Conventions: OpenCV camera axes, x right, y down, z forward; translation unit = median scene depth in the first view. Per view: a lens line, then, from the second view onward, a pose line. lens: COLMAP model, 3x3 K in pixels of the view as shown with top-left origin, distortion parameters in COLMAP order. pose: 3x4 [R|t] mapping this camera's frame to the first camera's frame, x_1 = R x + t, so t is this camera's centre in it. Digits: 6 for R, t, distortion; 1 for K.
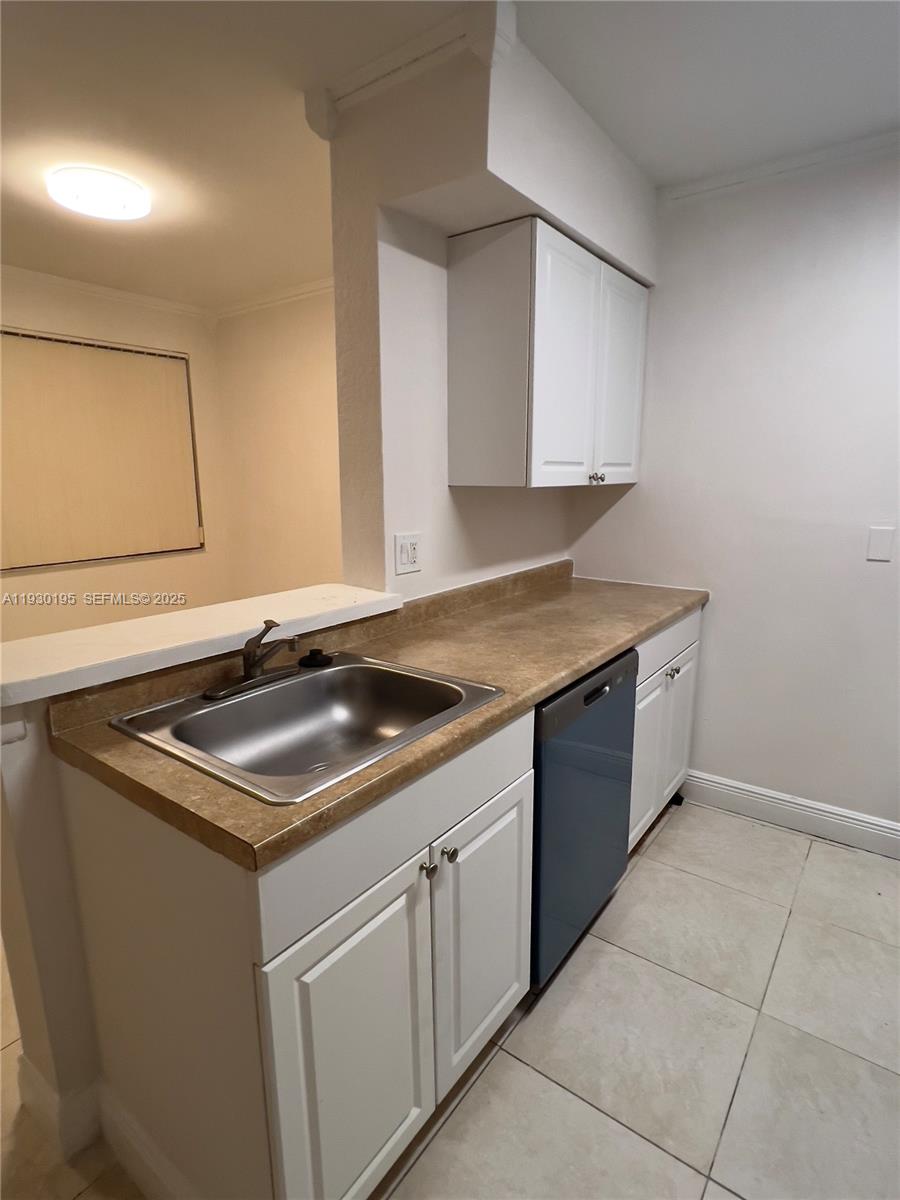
lens RADIAL K [[629.2, 0, 458.7], [0, 629.2, 601.9], [0, 0, 1]] dist [-0.005407, 0.001829]
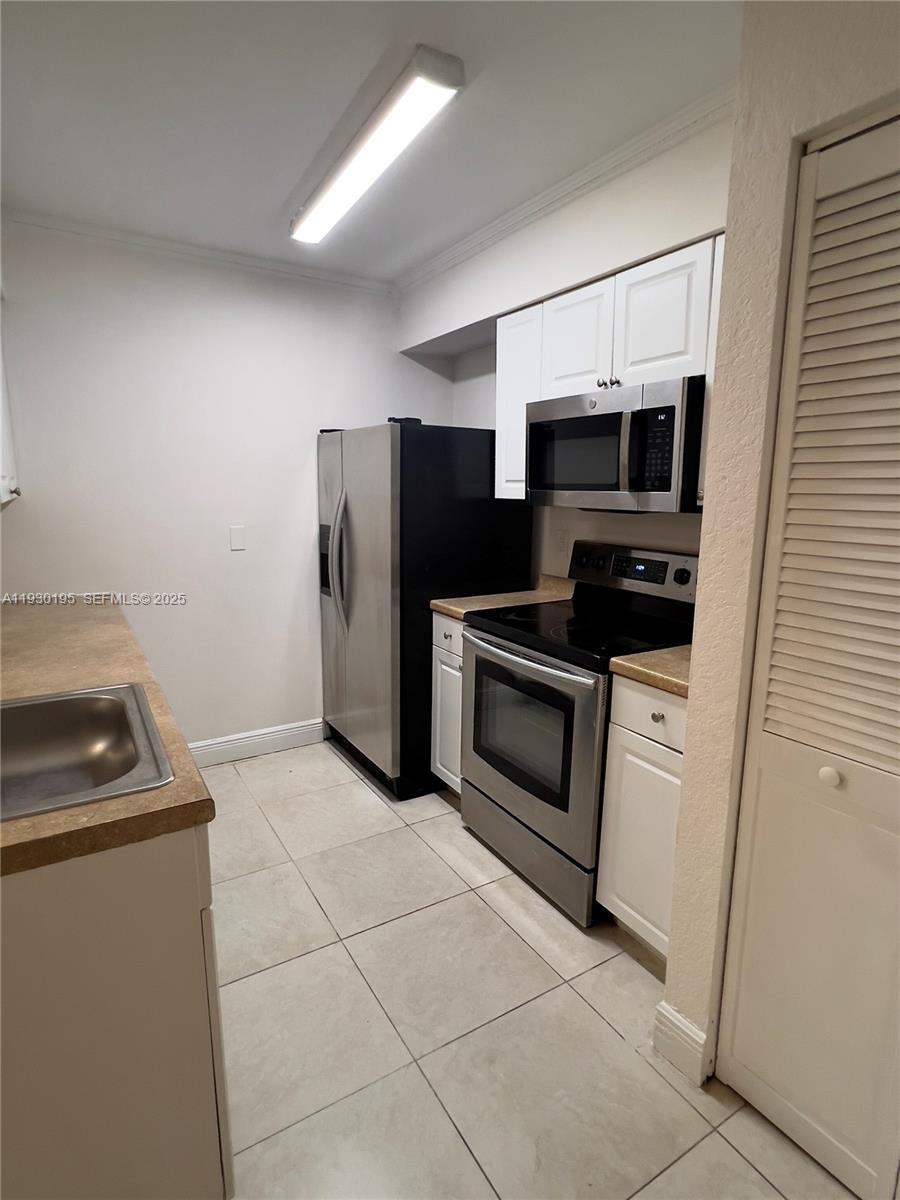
lens RADIAL K [[629.2, 0, 454.9], [0, 629.2, 602.9], [0, 0, 1]] dist [-0.005407, 0.001829]
pose [[0.371084, -0.164184, 0.913970, -0.571035], [0.175392, 0.978922, 0.104640, -0.014006], [-0.911885, 0.121473, 0.392059, 0.017513]]
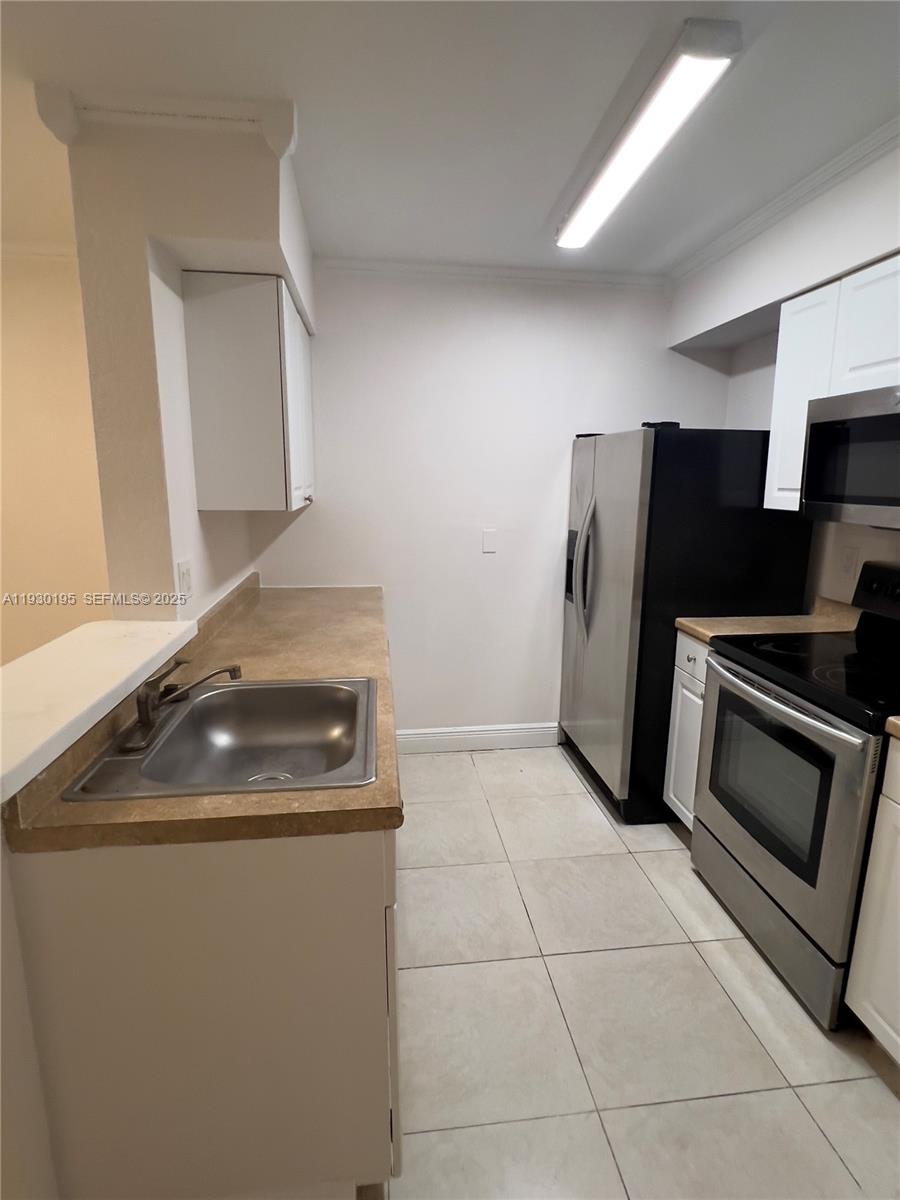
lens RADIAL K [[629.2, 0, 455.5], [0, 629.2, 601.3], [0, 0, 1]] dist [-0.005407, 0.001829]
pose [[0.720525, -0.126579, 0.681778, -0.509879], [0.129483, 0.990465, 0.047049, -0.038321], [-0.681233, 0.054379, 0.730044, -0.026748]]
